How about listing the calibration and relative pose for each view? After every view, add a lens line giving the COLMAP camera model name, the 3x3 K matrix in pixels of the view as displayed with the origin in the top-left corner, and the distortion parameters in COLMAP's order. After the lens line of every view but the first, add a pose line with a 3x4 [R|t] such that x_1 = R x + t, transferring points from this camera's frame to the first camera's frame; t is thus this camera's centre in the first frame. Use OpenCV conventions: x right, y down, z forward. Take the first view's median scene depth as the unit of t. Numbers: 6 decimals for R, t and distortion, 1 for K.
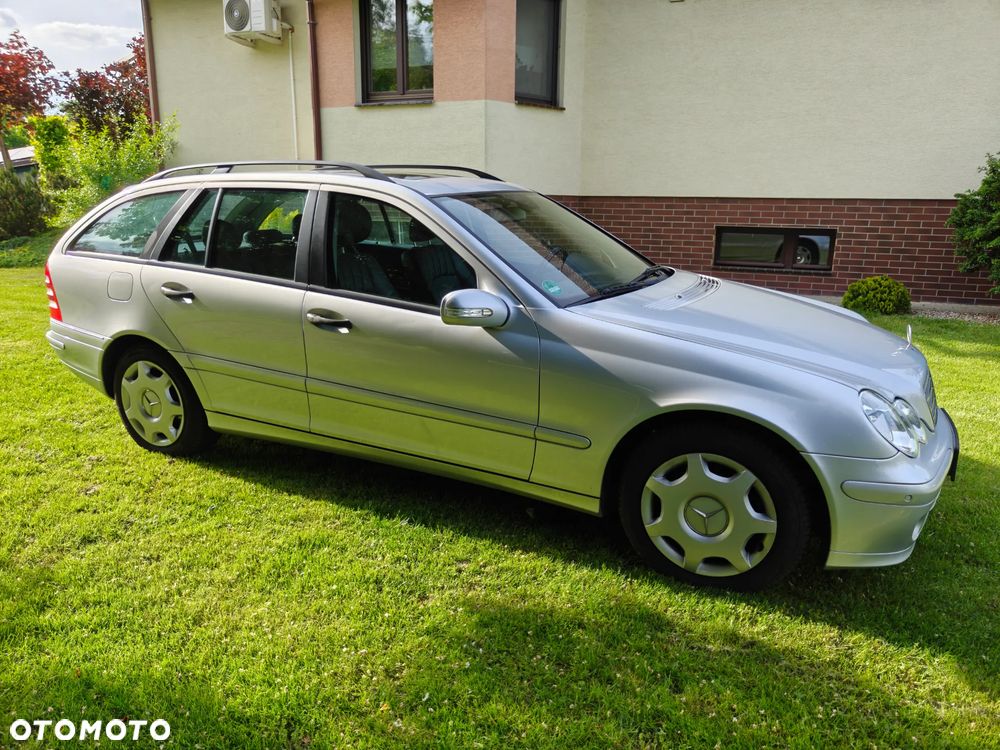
lens RADIAL K [[701.4, 0, 500.4], [0, 701.4, 375.6], [0, 0, 1]] dist [0.003100, -0.001892]
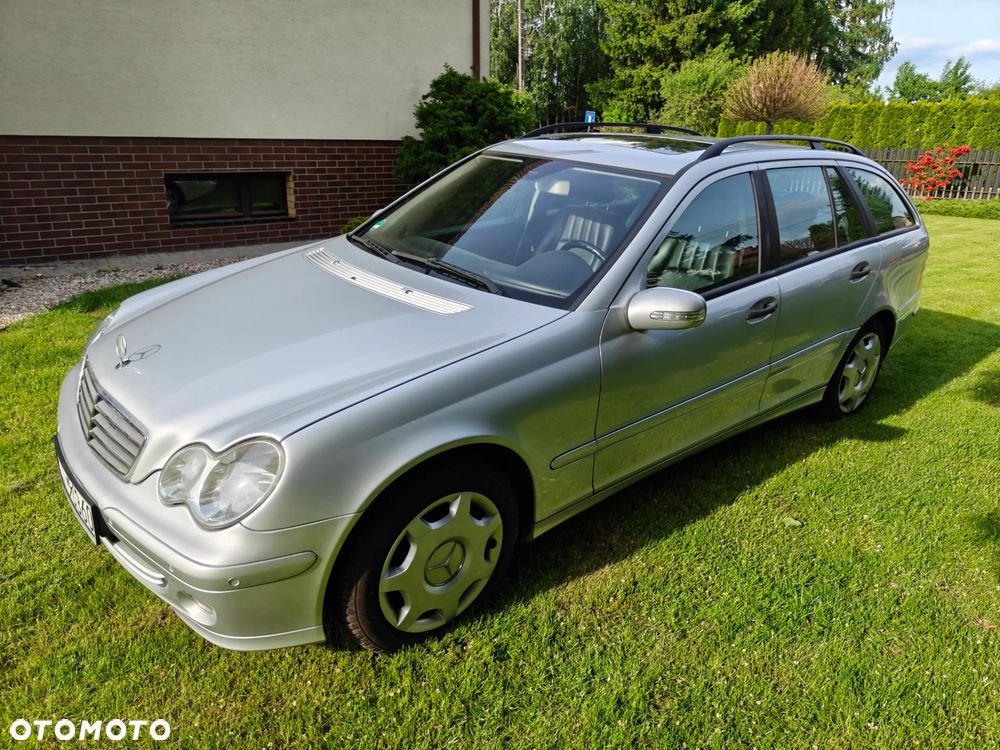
lens RADIAL K [[701.4, 0, 499.2], [0, 701.4, 377.4], [0, 0, 1]] dist [0.003100, -0.001892]
pose [[0.417108, -0.300015, 0.857911, -0.322326], [0.208477, 0.950360, 0.230985, -0.103933], [-0.884623, 0.082509, 0.458949, 0.329687]]
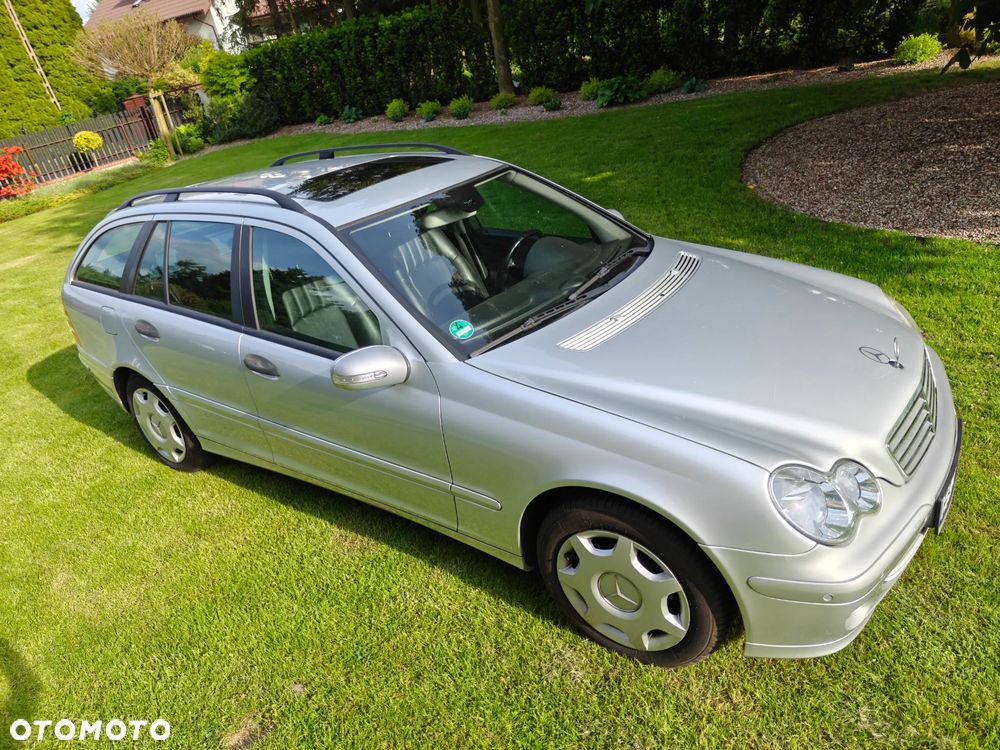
lens RADIAL K [[701.4, 0, 495.7], [0, 701.4, 380.9], [0, 0, 1]] dist [0.003100, -0.001892]
pose [[0.974749, -0.058763, -0.215432, 0.105576], [0.098019, 0.979436, 0.176343, -0.074062], [0.200639, -0.193006, 0.960465, 0.041587]]
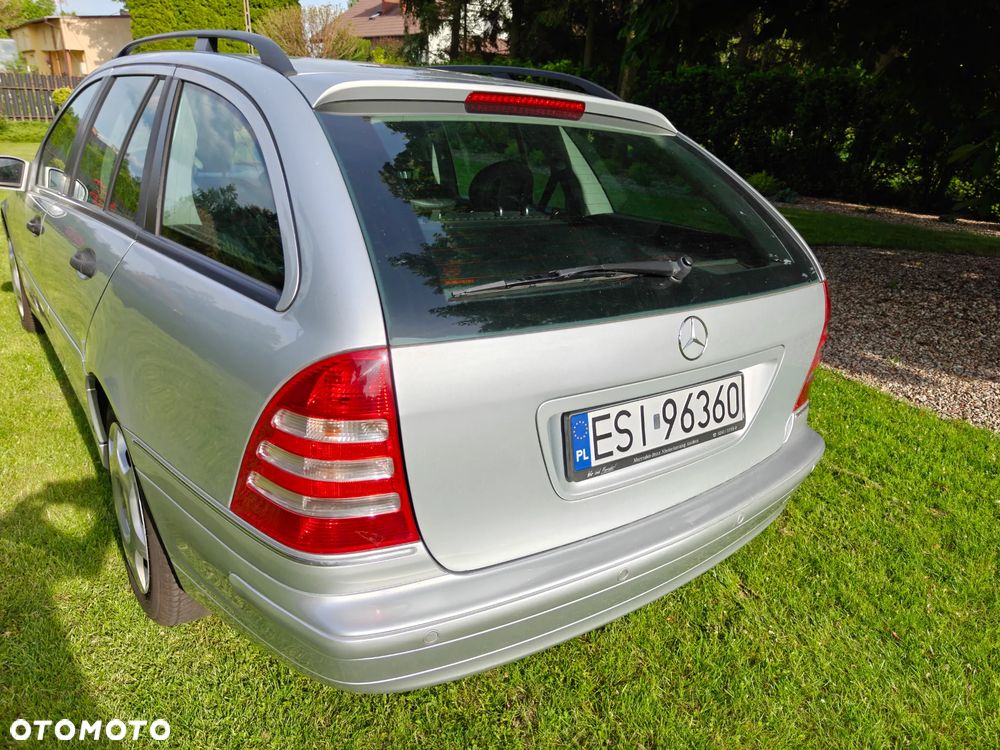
lens RADIAL K [[701.4, 0, 499.5], [0, 701.4, 378.1], [0, 0, 1]] dist [0.003100, -0.001892]
pose [[0.895473, 0.229479, -0.381402, 0.364746], [-0.209067, 0.973300, 0.094750, -0.037298], [0.392961, -0.005108, 0.919541, 0.161239]]
